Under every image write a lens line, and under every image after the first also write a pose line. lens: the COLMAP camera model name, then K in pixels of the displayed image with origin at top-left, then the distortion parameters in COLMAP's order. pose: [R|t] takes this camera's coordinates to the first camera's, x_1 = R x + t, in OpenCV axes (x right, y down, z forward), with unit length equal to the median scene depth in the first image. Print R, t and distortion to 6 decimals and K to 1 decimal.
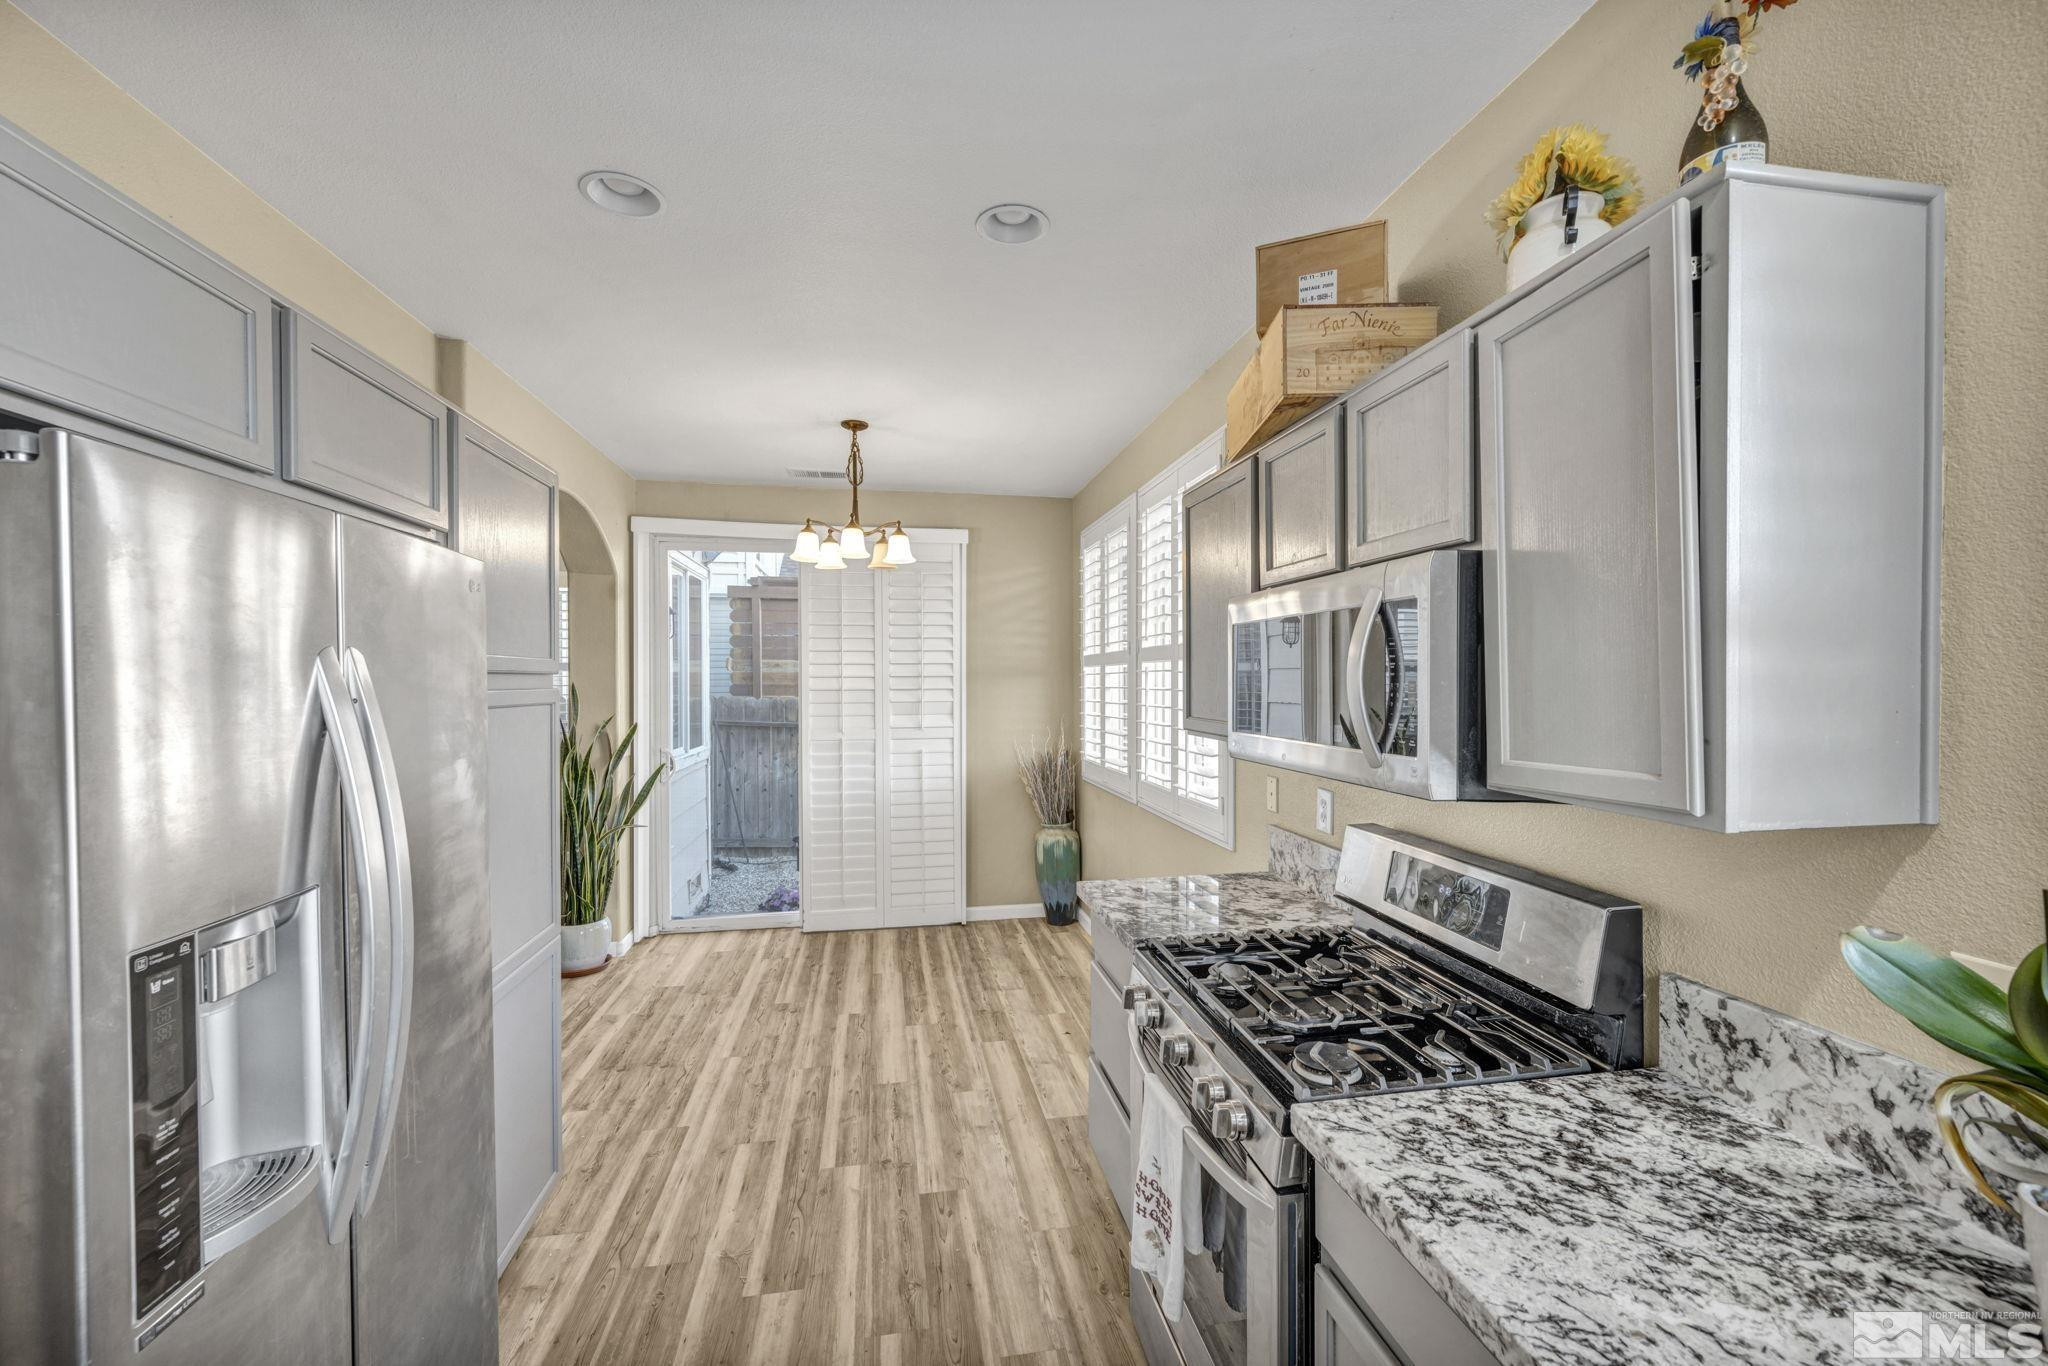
lens RADIAL K [[822.7, 0, 1038.6], [0, 822.7, 683.8], [0, 0, 1]] dist [-0.000321, 0.000088]
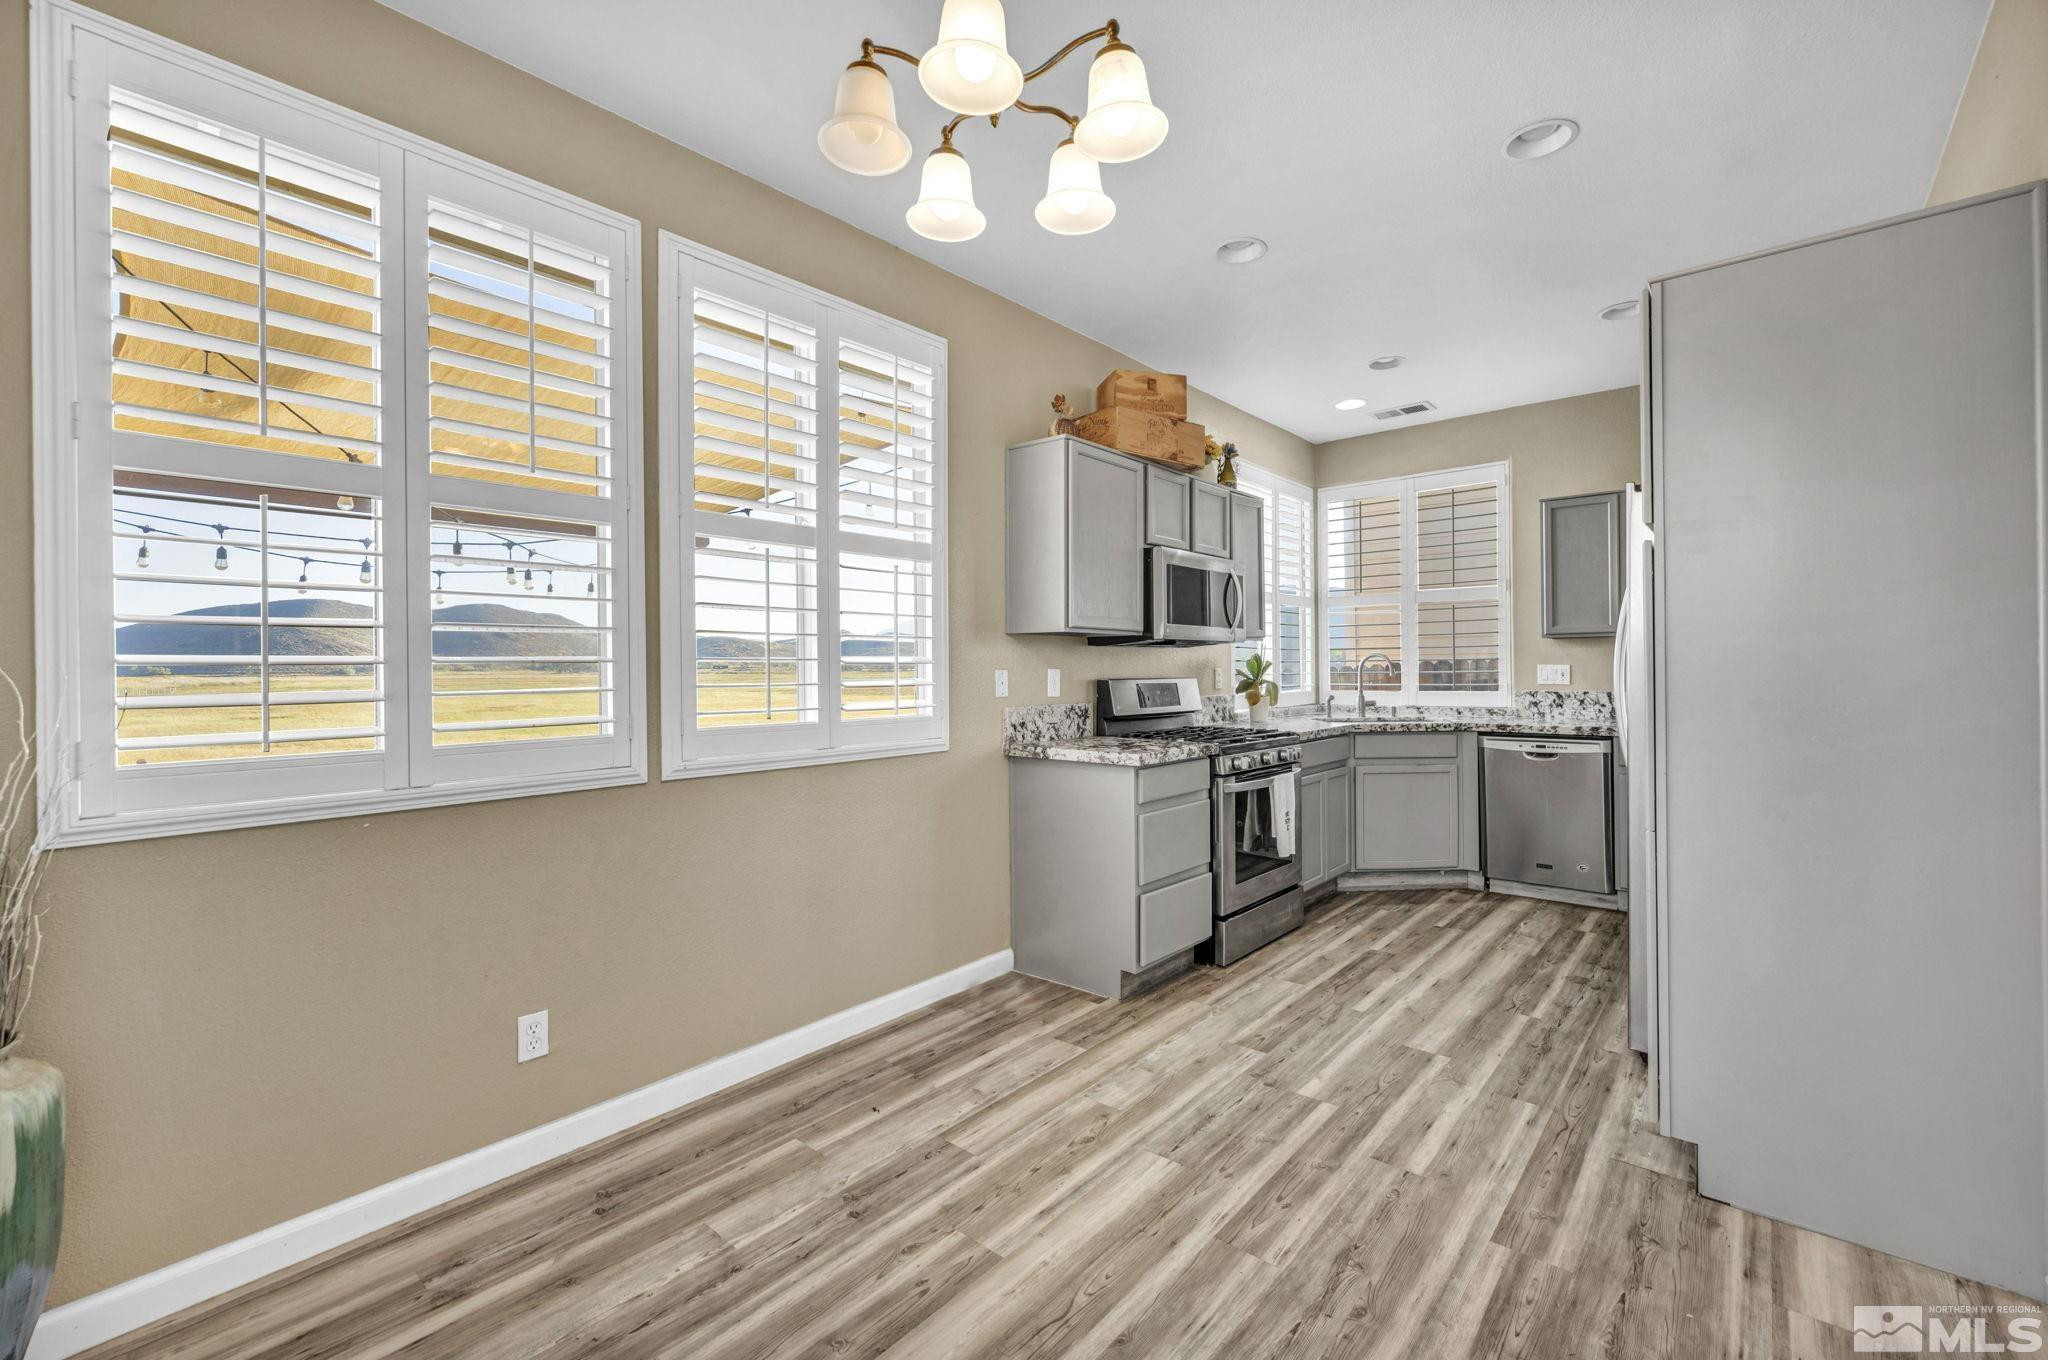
lens RADIAL K [[822.7, 0, 1038.6], [0, 822.7, 680.8], [0, 0, 1]] dist [-0.000321, 0.000088]
pose [[-0.606046, -0.008193, 0.795387, -0.751870], [0.013655, 0.999692, 0.020702, 0.106271], [-0.795312, 0.023407, -0.605748, 1.739924]]
